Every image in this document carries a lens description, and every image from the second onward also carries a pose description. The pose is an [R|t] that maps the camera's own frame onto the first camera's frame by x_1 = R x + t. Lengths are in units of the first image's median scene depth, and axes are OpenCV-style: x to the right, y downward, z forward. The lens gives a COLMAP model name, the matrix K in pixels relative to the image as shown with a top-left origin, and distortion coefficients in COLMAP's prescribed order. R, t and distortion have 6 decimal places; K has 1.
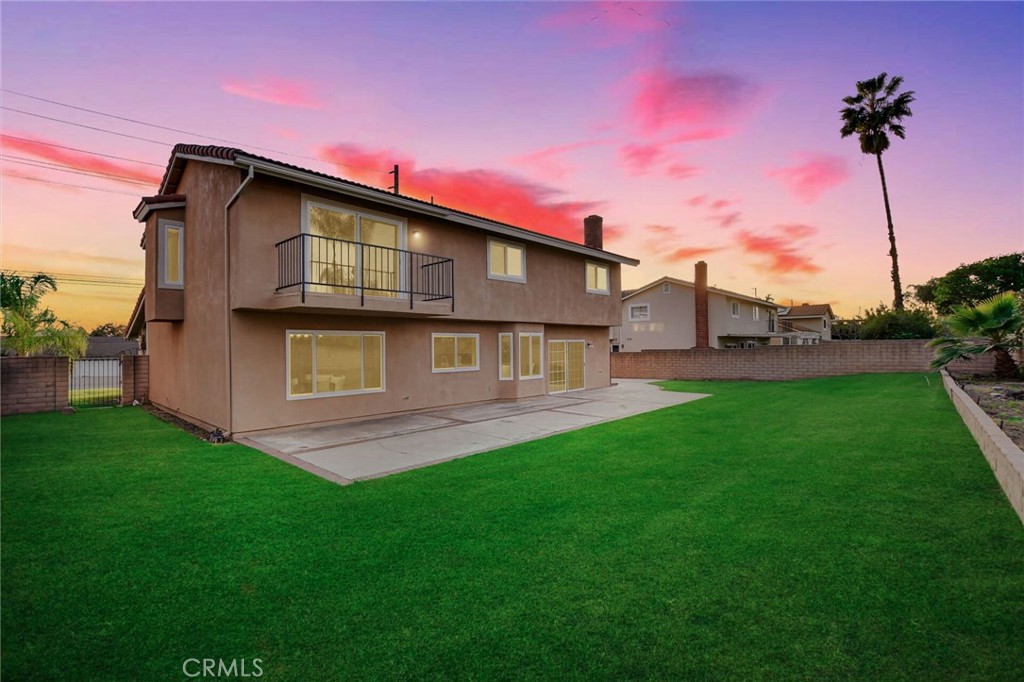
lens RADIAL K [[457.9, 0, 506.5], [0, 457.9, 343.0], [0, 0, 1]] dist [-0.008166, -0.000265]
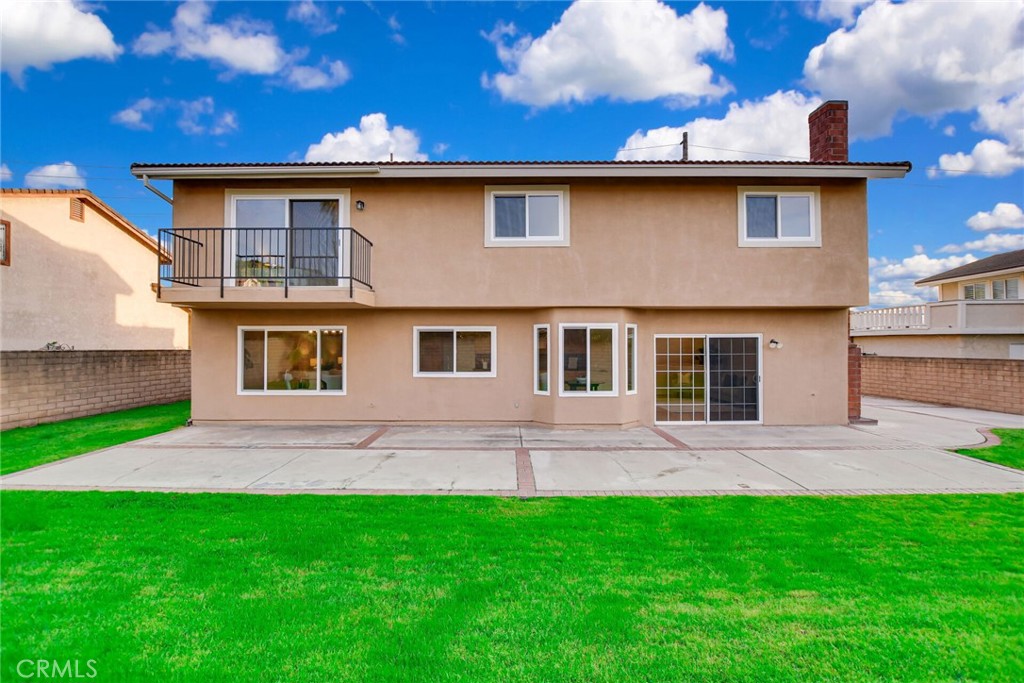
lens RADIAL K [[457.9, 0, 513.1], [0, 457.9, 344.2], [0, 0, 1]] dist [-0.008166, -0.000265]
pose [[0.668909, 0.011509, -0.743255, 0.559931], [-0.002437, 0.999909, 0.013289, -0.001894], [0.743340, -0.007077, 0.668876, 0.620859]]
